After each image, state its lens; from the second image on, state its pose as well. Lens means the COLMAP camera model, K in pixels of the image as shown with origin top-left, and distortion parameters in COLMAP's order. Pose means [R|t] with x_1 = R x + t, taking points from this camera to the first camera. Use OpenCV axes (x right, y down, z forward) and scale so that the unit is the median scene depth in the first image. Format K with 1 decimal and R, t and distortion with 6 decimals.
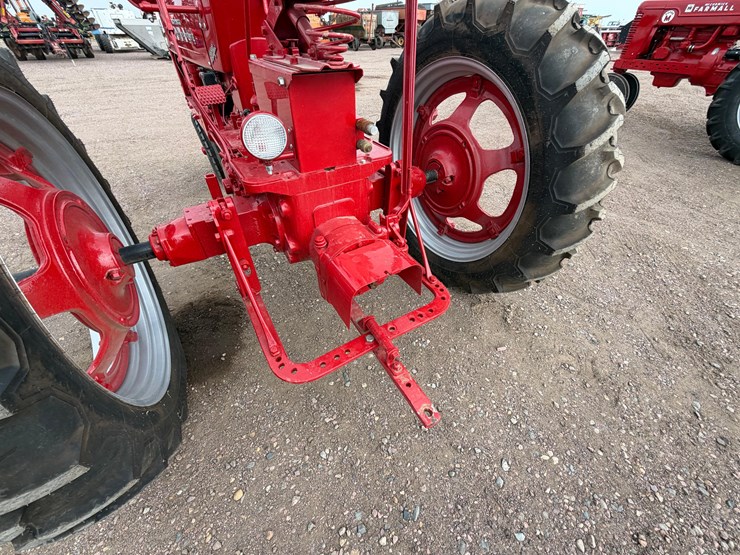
lens RADIAL K [[294.9, 0, 371.6], [0, 294.9, 276.7], [0, 0, 1]] dist [0.000430, 0.000153]
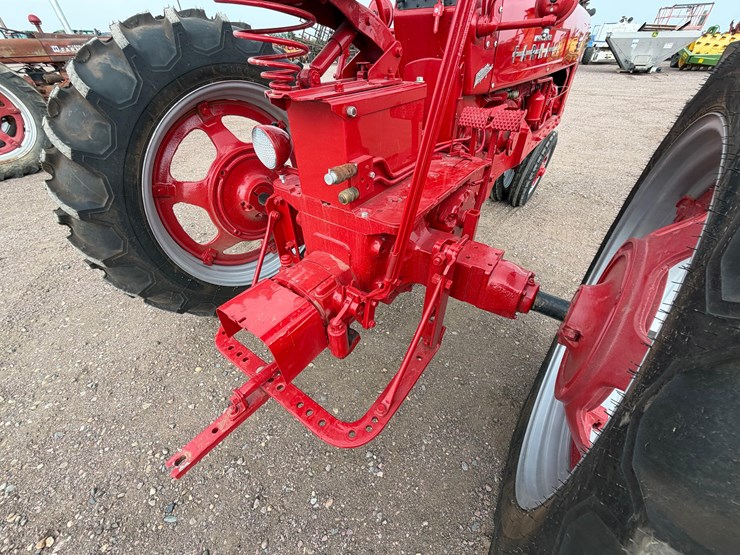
lens RADIAL K [[294.9, 0, 371.6], [0, 294.9, 276.7], [0, 0, 1]] dist [0.000430, 0.000153]
pose [[0.372511, 0.569676, -0.732601, 0.391542], [-0.588455, 0.755420, 0.288204, -0.301905], [0.717605, 0.323744, 0.616631, 0.349131]]
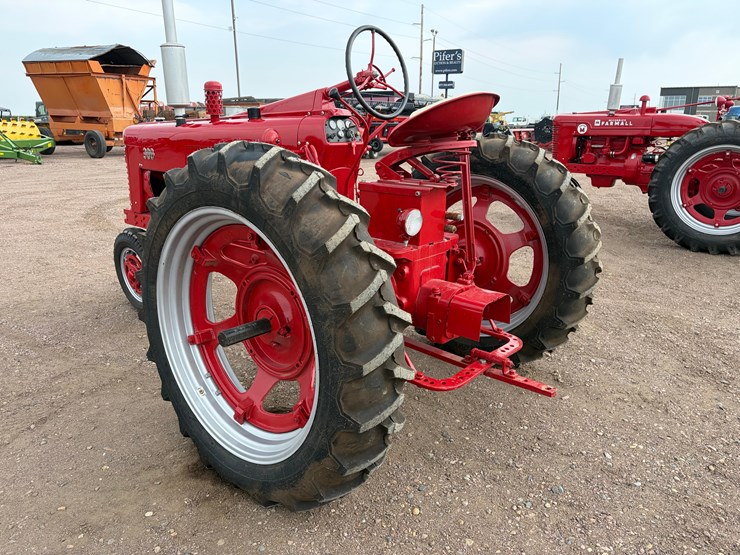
lens RADIAL K [[570.1, 0, 365.0], [0, 570.1, 279.2], [0, 0, 1]] dist [0.021677, -0.003937]
pose [[0.952949, -0.077792, 0.292979, -0.722802], [0.193060, 0.900891, -0.388746, 0.456465], [-0.233701, 0.427017, 0.873522, -0.722098]]
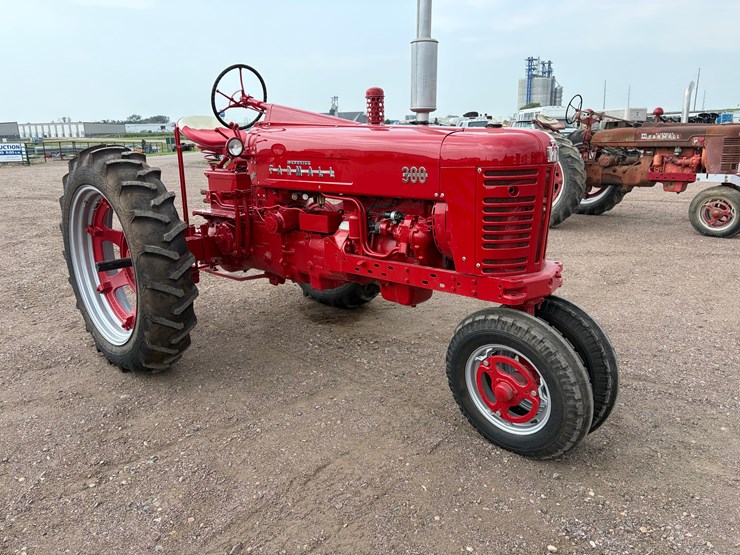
lens RADIAL K [[559.5, 0, 374.0], [0, 559.5, 272.8], [0, 0, 1]] dist [0.056601, -0.056899]
pose [[-0.968656, 0.080946, -0.234847, -0.111691], [-0.143486, 0.589416, 0.794985, -2.097361], [0.202773, 0.803764, -0.559327, 2.309418]]
